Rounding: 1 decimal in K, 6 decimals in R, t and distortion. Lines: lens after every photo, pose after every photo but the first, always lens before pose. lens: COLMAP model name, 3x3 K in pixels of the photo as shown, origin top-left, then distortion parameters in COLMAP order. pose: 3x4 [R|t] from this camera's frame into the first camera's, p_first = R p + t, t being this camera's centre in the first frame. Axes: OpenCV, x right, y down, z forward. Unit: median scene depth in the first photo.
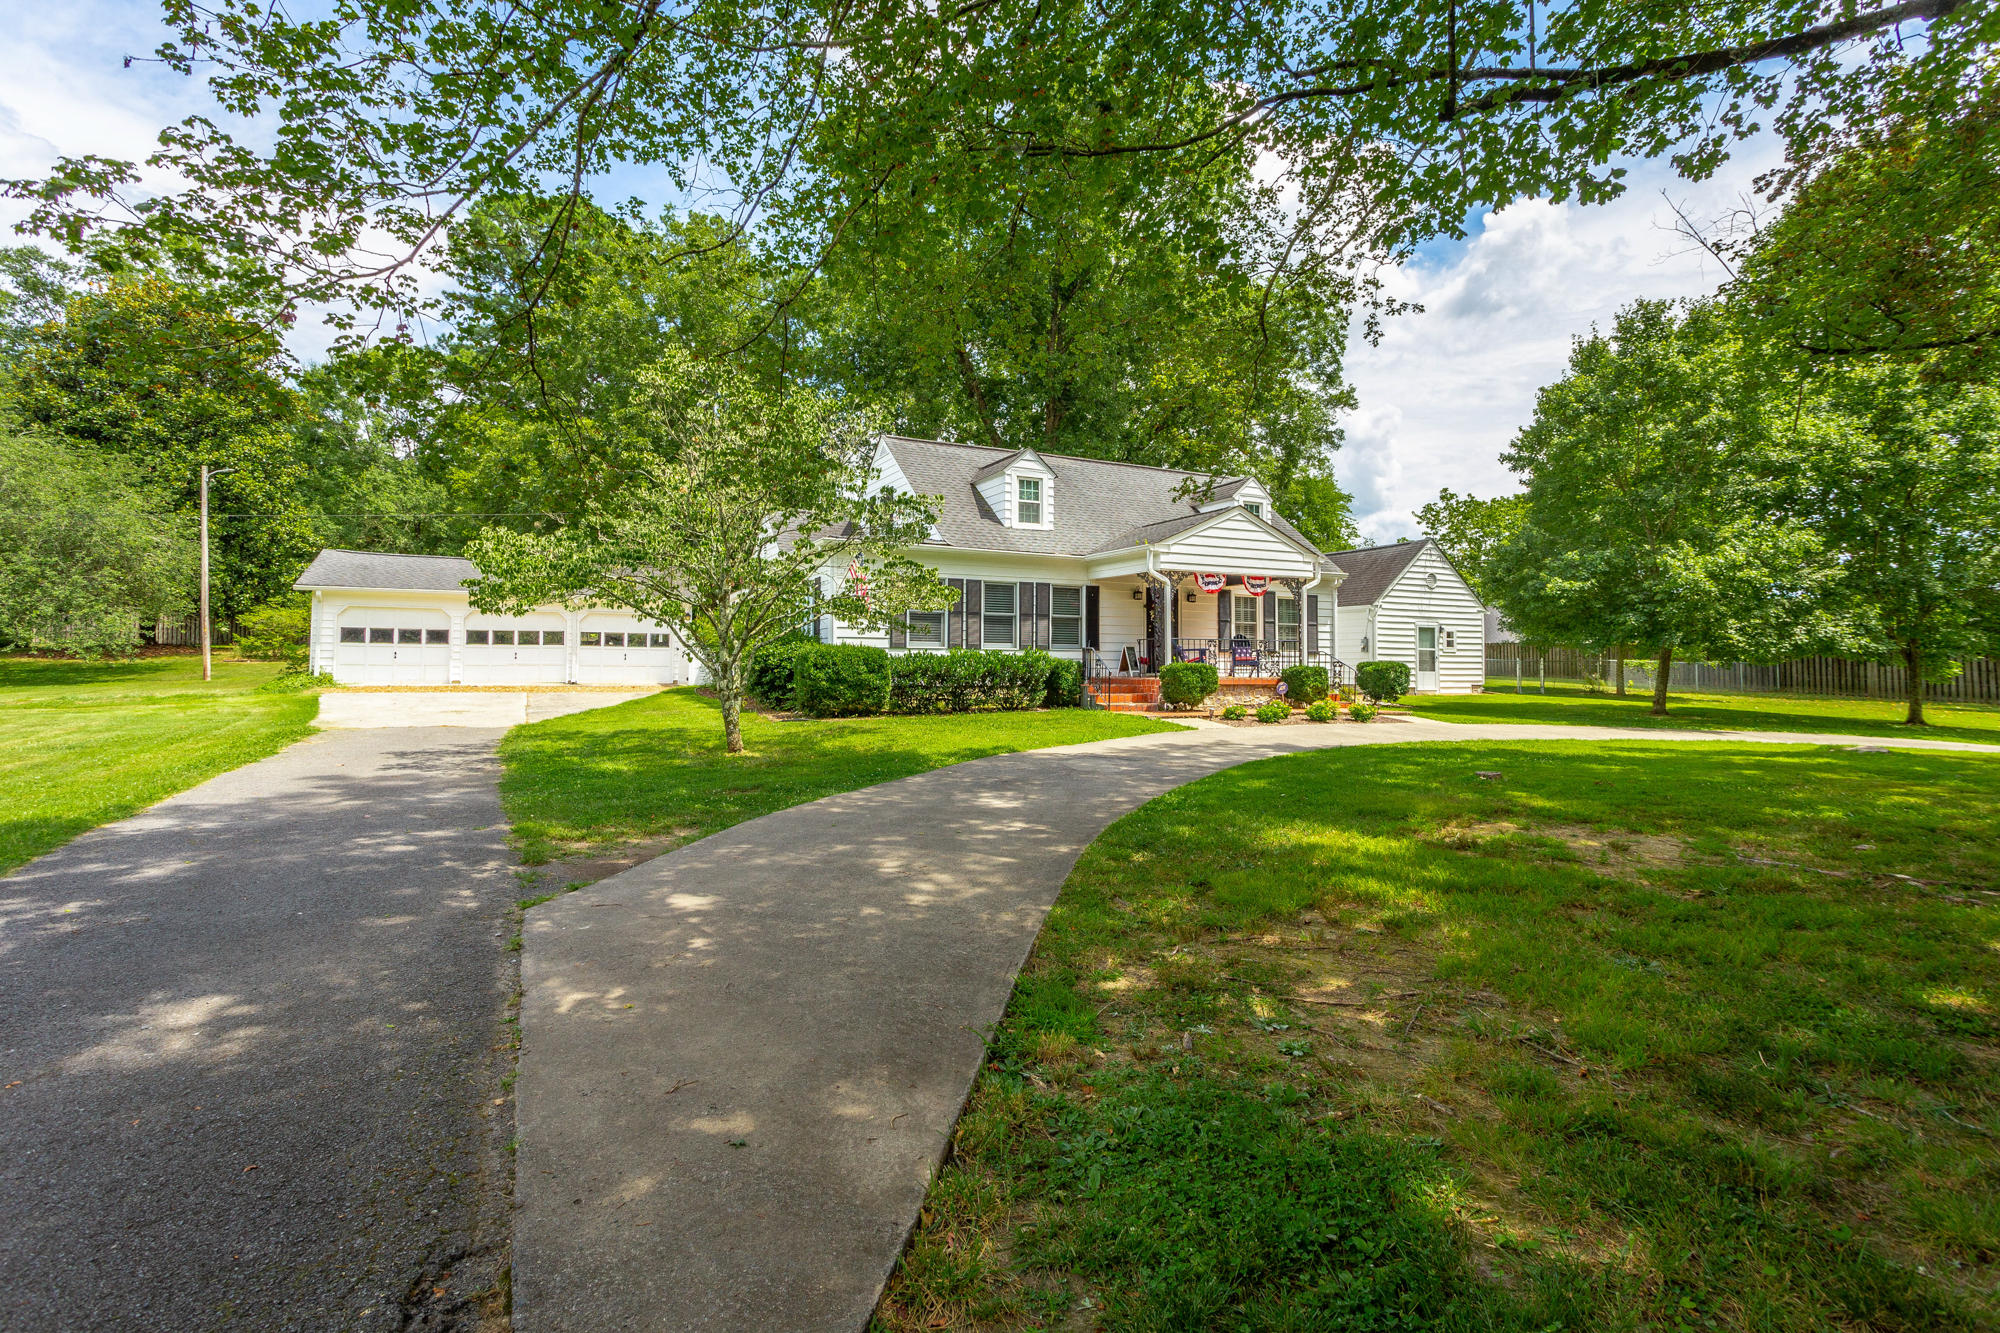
lens RADIAL K [[935.6, 0, 1003.5], [0, 935.6, 633.0], [0, 0, 1]] dist [-0.000412, 0.000003]
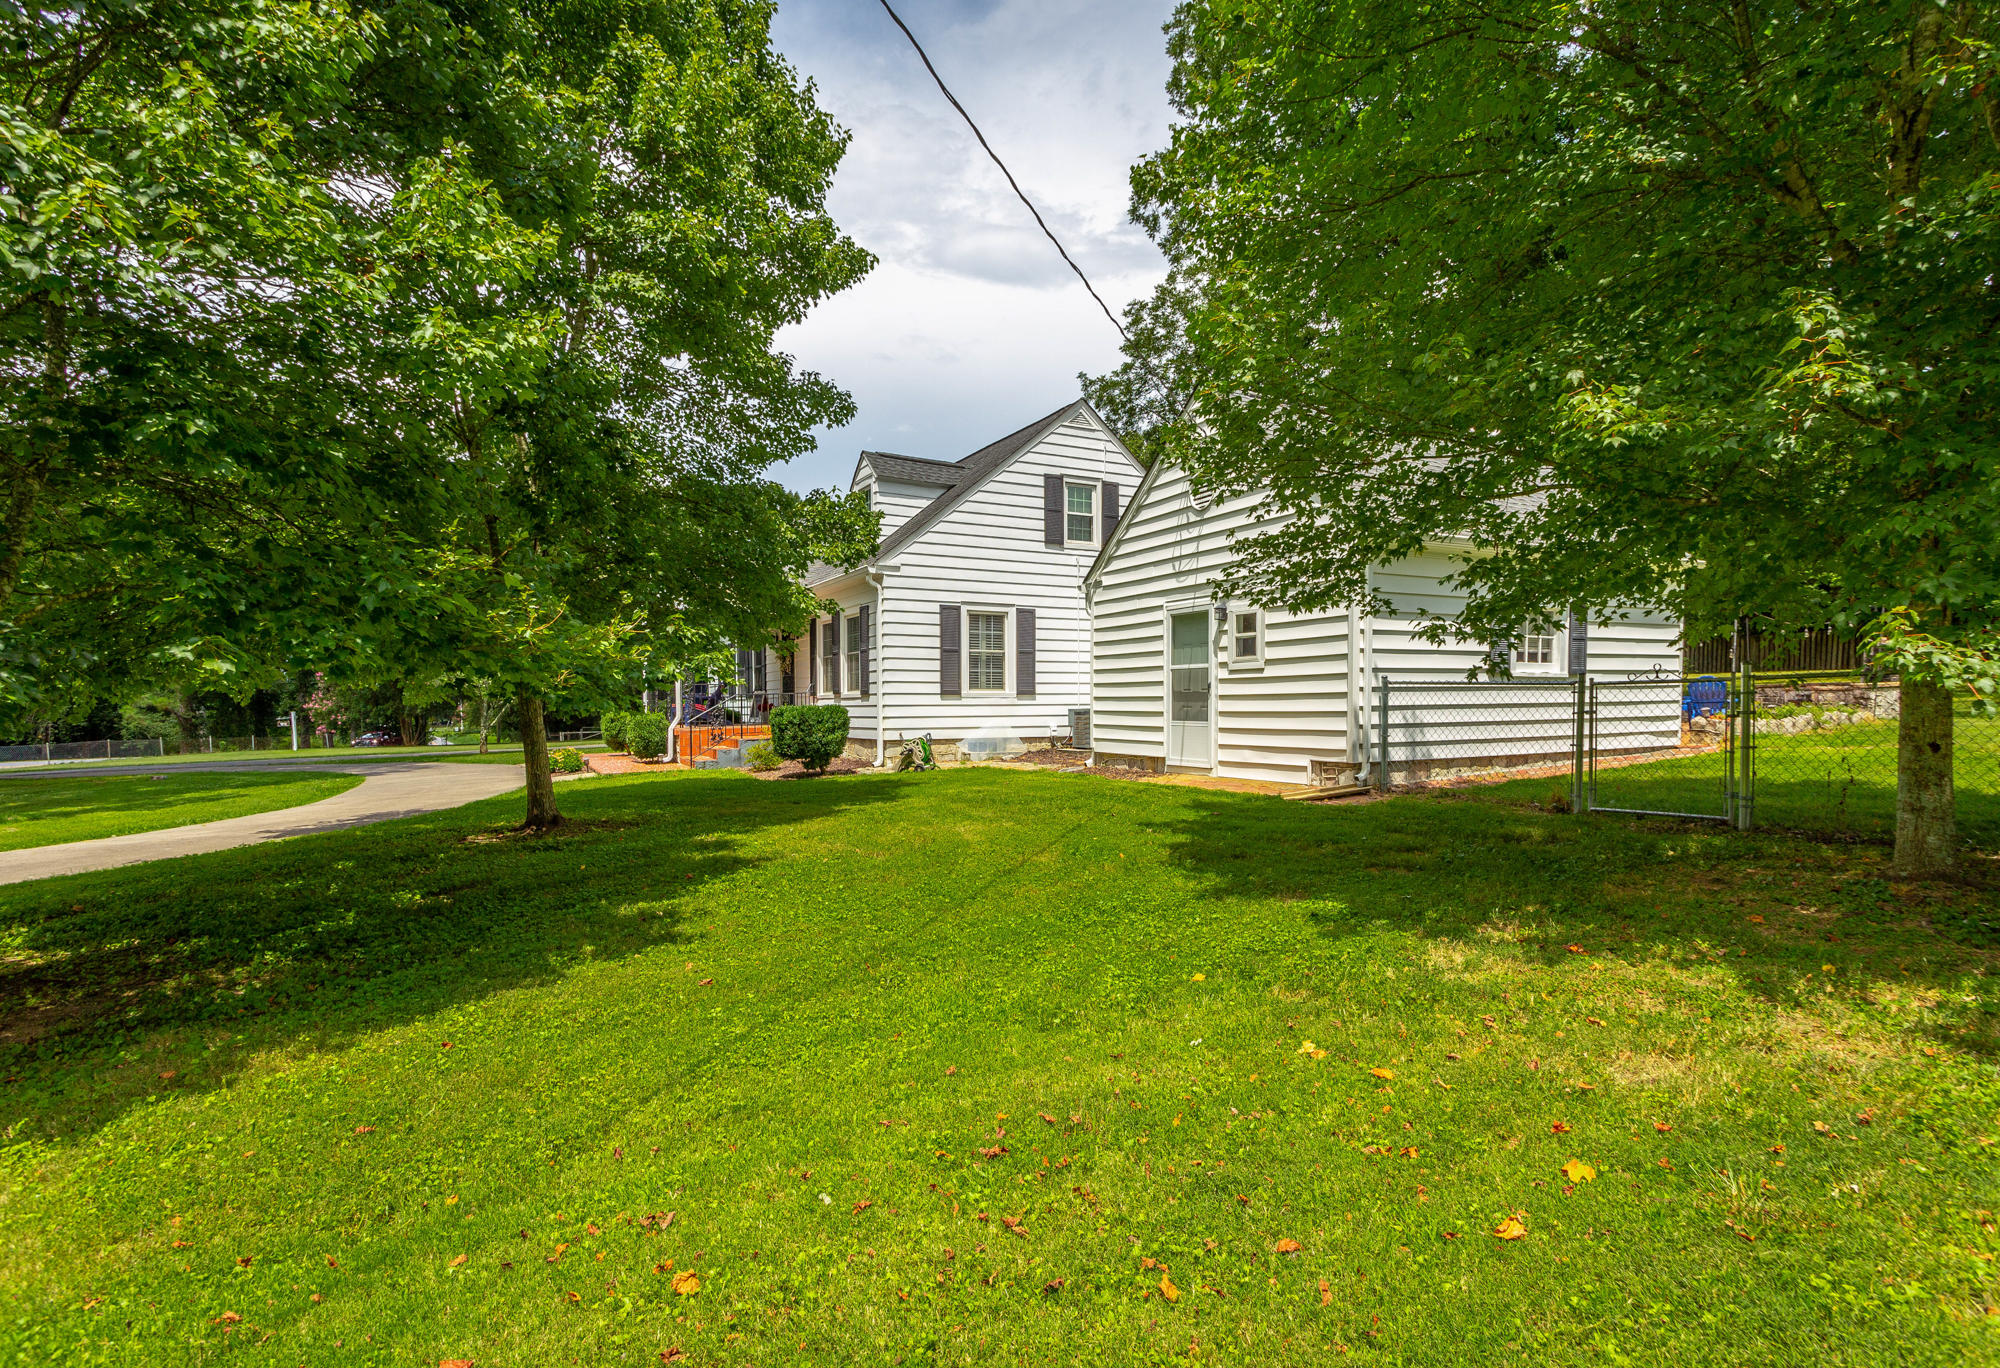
lens RADIAL K [[998.0, 0, 1008.1], [0, 998.0, 722.2], [0, 0, 1]] dist [0.000790, 0.000109]
pose [[0.070435, 0.000752, -0.997516, 1.178938], [0.042480, 0.999090, 0.003753, 0.048754], [0.996611, -0.042639, 0.070339, 1.201578]]
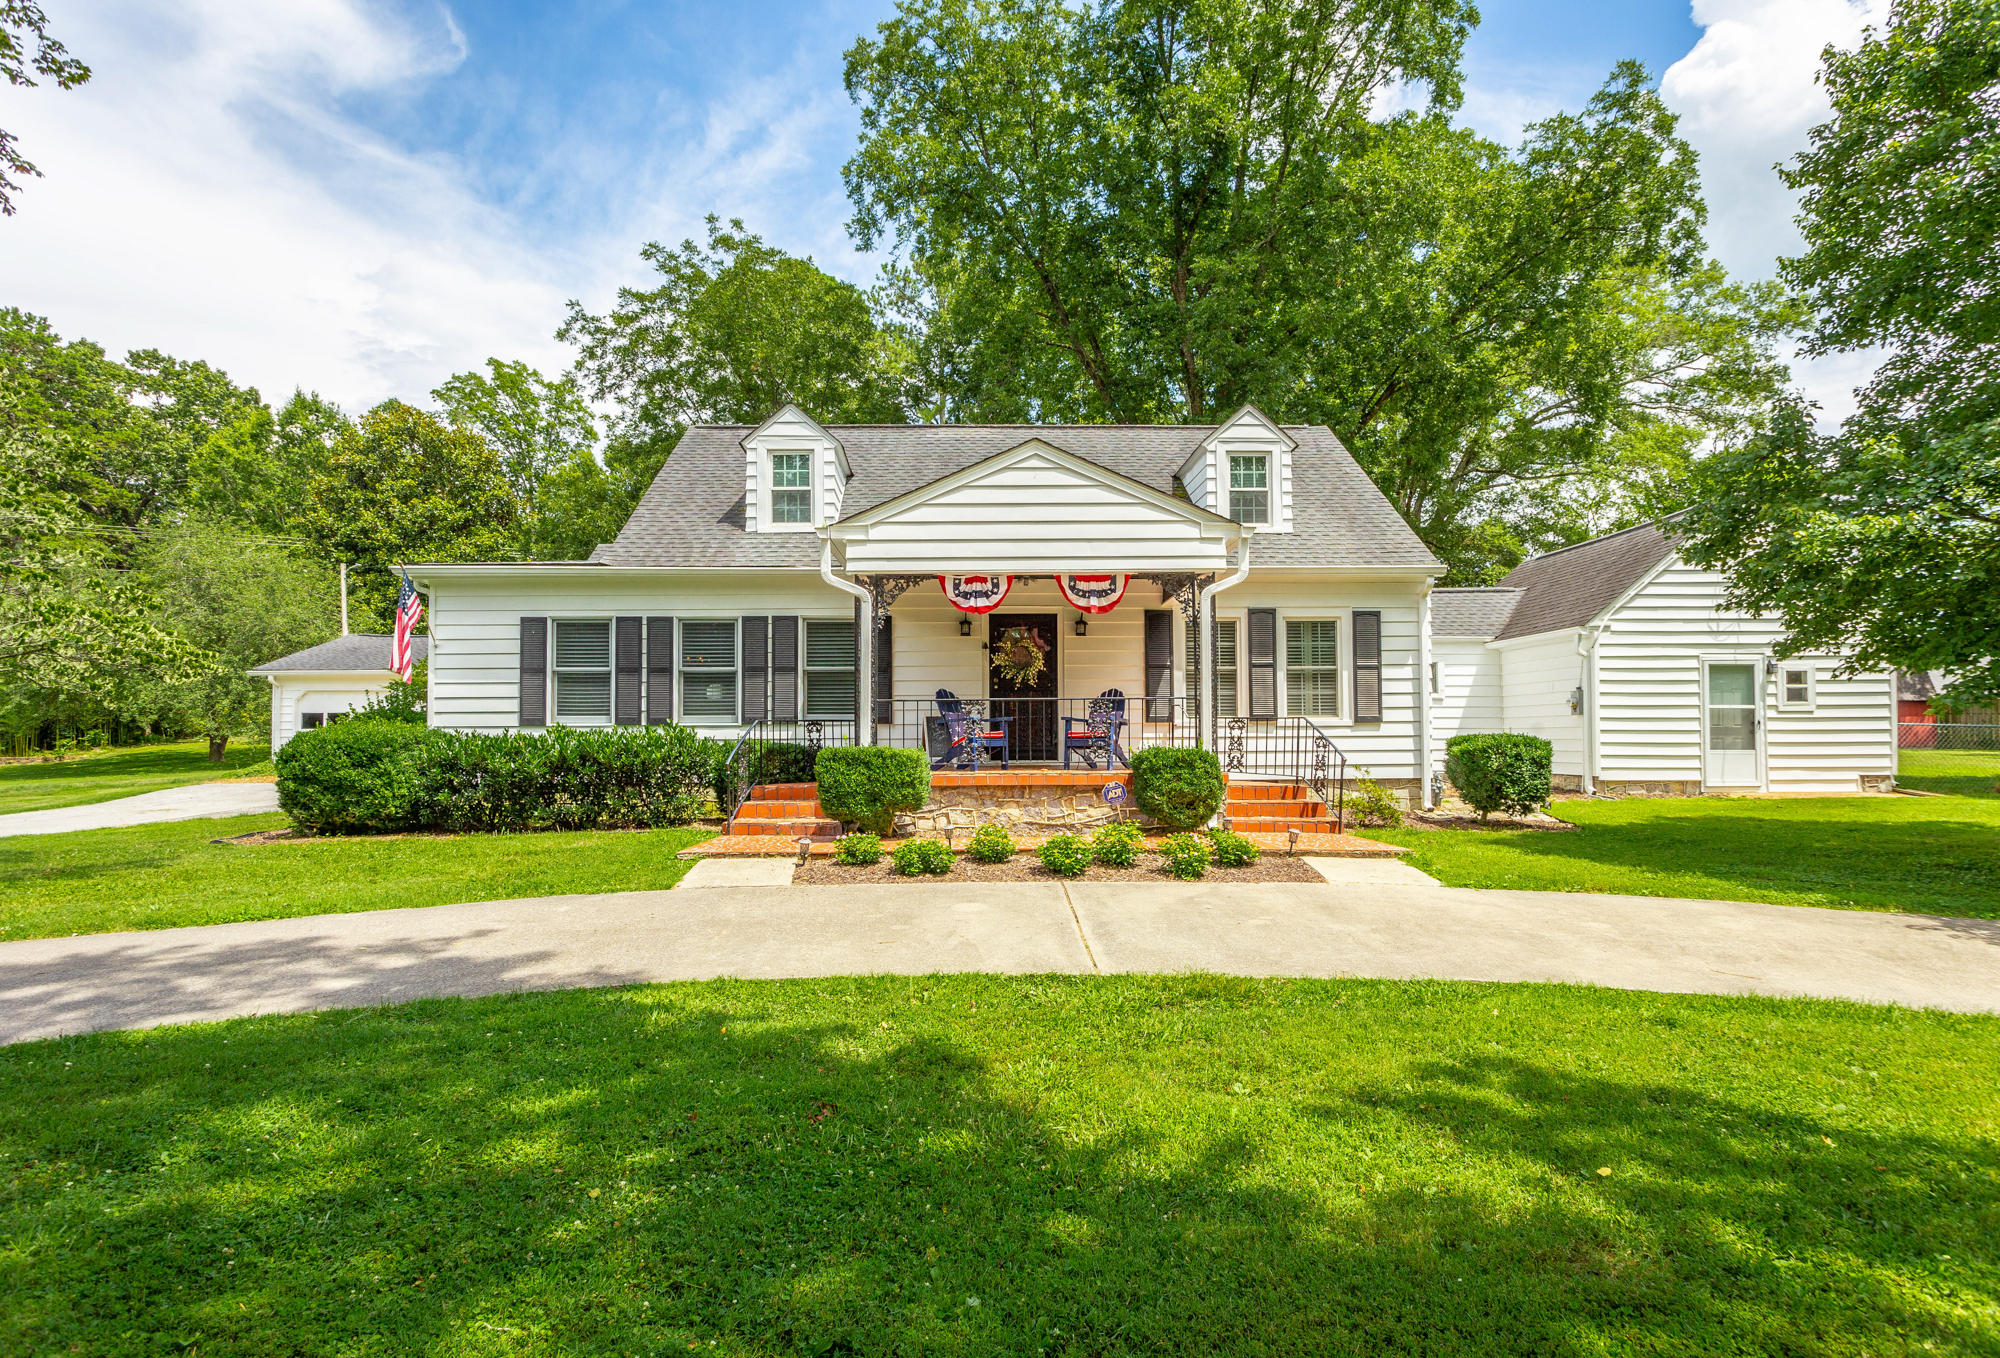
lens RADIAL K [[972.9, 0, 998.5], [0, 972.9, 709.1], [0, 0, 1]] dist [-0.000737, -0.000374]
pose [[0.902065, -0.024342, -0.430913, 0.431594], [0.026110, 0.999657, -0.001811, 0.012264], [0.430810, -0.009617, 0.902391, 0.470669]]
